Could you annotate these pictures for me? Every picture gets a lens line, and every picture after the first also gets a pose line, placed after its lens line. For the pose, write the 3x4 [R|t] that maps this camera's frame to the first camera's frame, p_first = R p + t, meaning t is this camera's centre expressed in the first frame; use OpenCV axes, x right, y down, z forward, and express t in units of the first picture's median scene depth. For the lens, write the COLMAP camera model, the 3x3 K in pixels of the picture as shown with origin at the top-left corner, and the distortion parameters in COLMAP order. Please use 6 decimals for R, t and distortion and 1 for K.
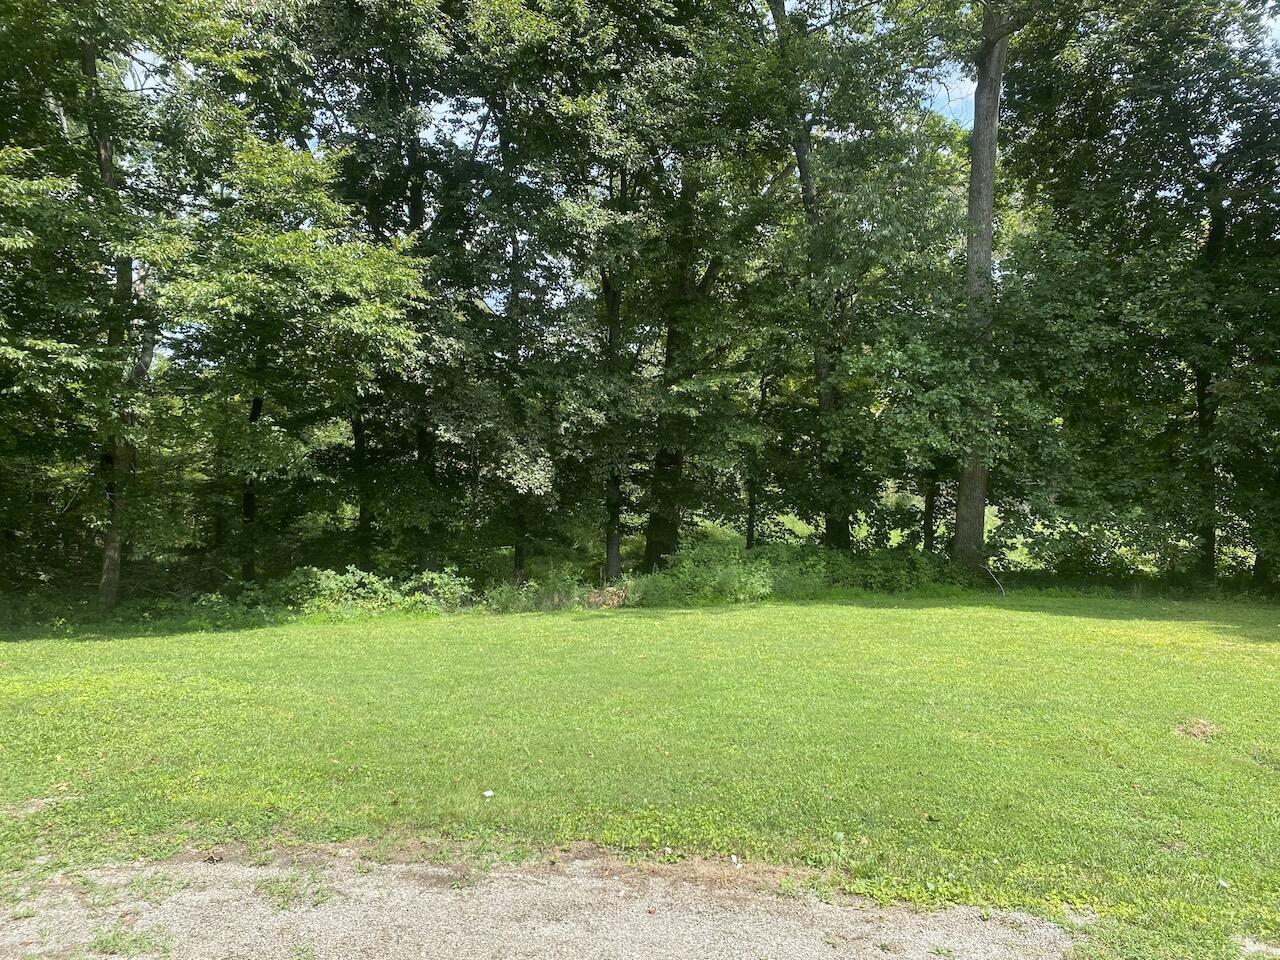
lens RADIAL K [[977.1, 0, 643.9], [0, 977.1, 481.8], [0, 0, 1]] dist [0.086664, -0.141720]
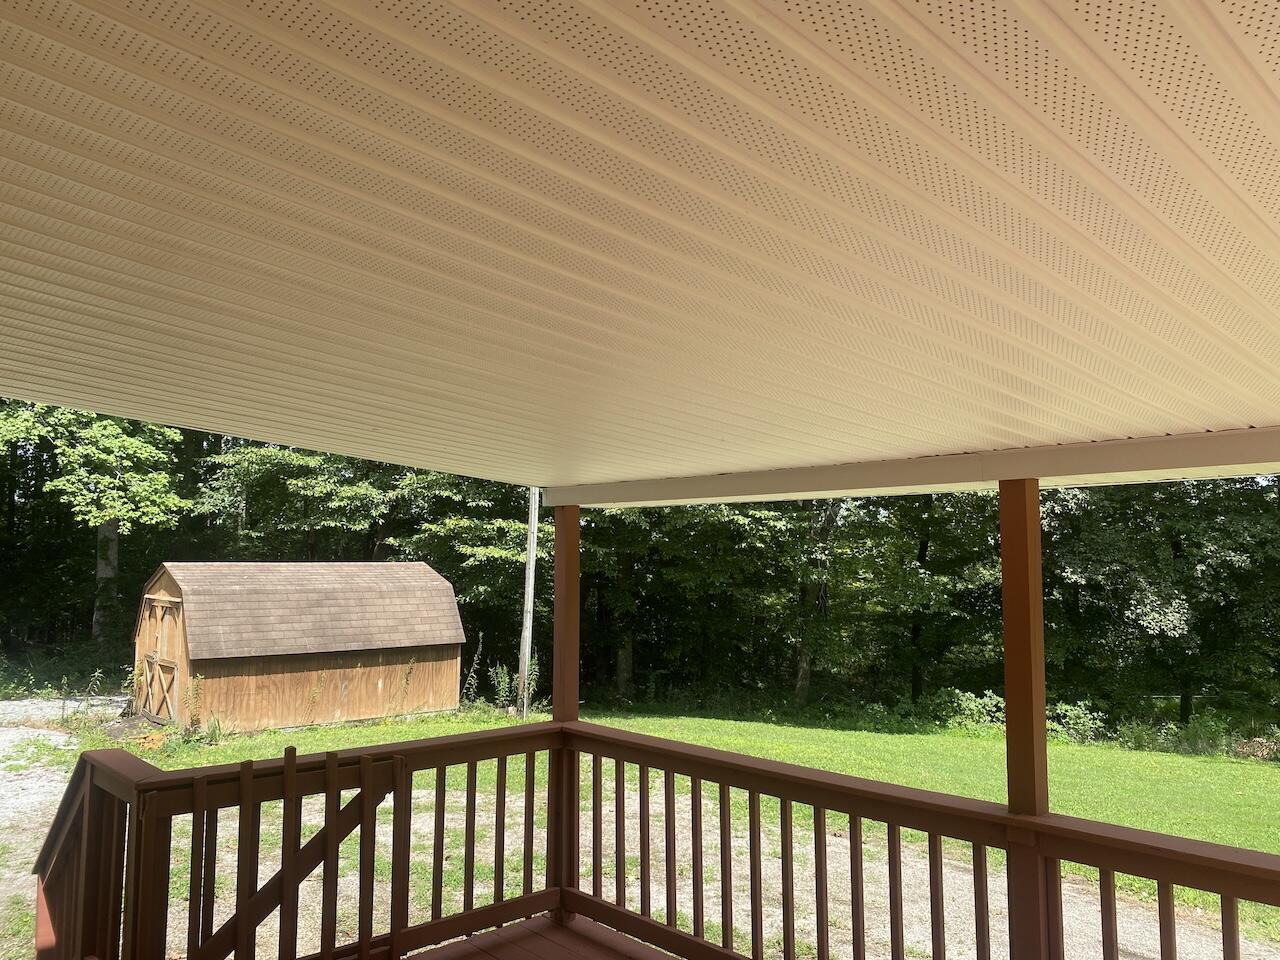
lens RADIAL K [[977.1, 0, 643.9], [0, 977.1, 481.8], [0, 0, 1]] dist [0.086664, -0.141720]
pose [[0.785786, -0.048282, -0.616611, 0.105536], [-0.037121, 0.991470, -0.124939, 0.003005], [0.617383, 0.121064, 0.777291, -0.164252]]
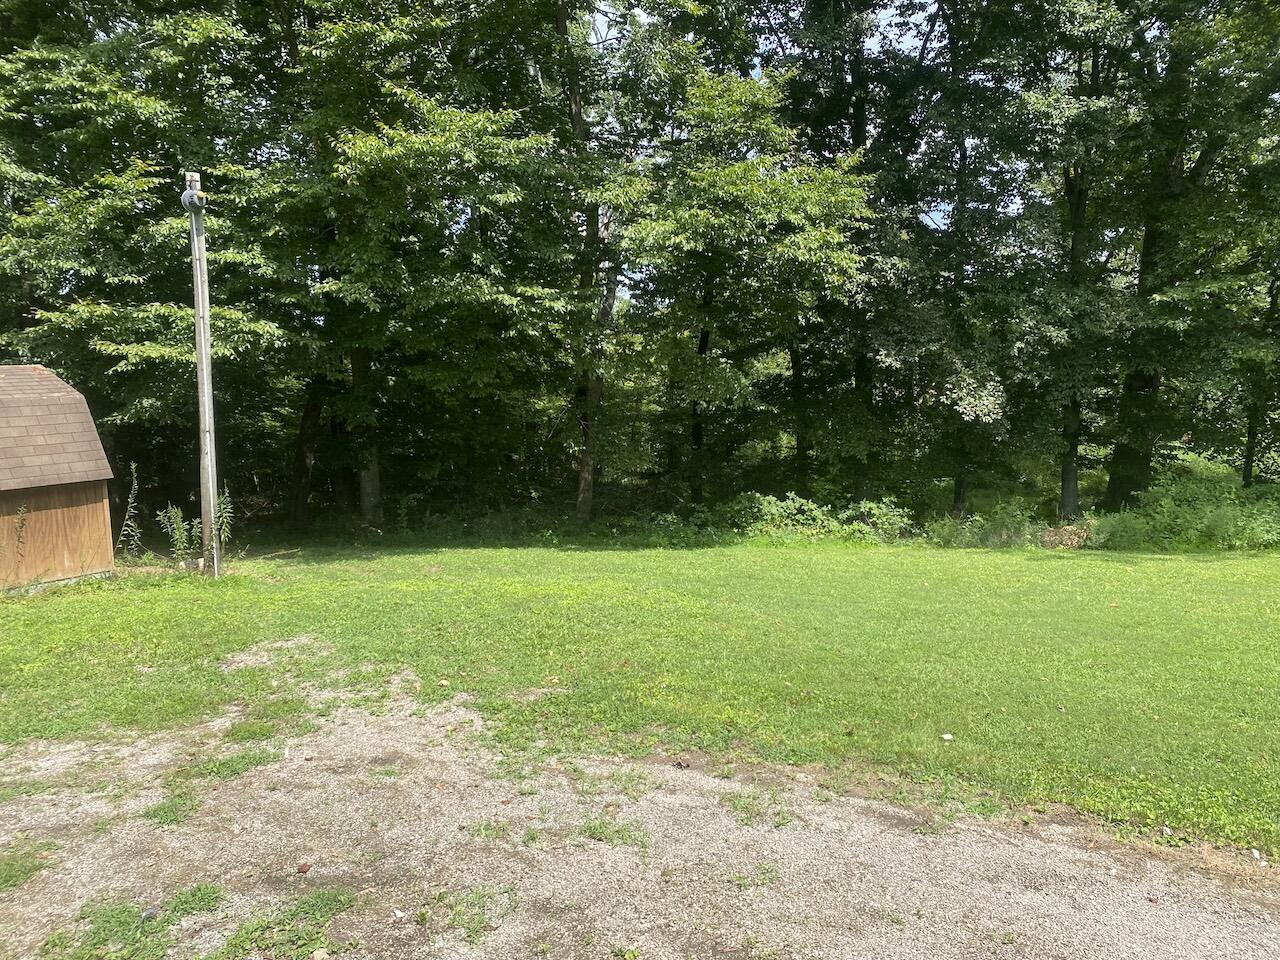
lens RADIAL K [[977.1, 0, 643.9], [0, 977.1, 481.8], [0, 0, 1]] dist [0.086664, -0.141720]
pose [[0.908204, 0.023722, -0.417856, -0.011638], [0.005789, 0.997585, 0.069216, 0.002837], [0.418488, -0.065282, 0.905873, 0.016237]]
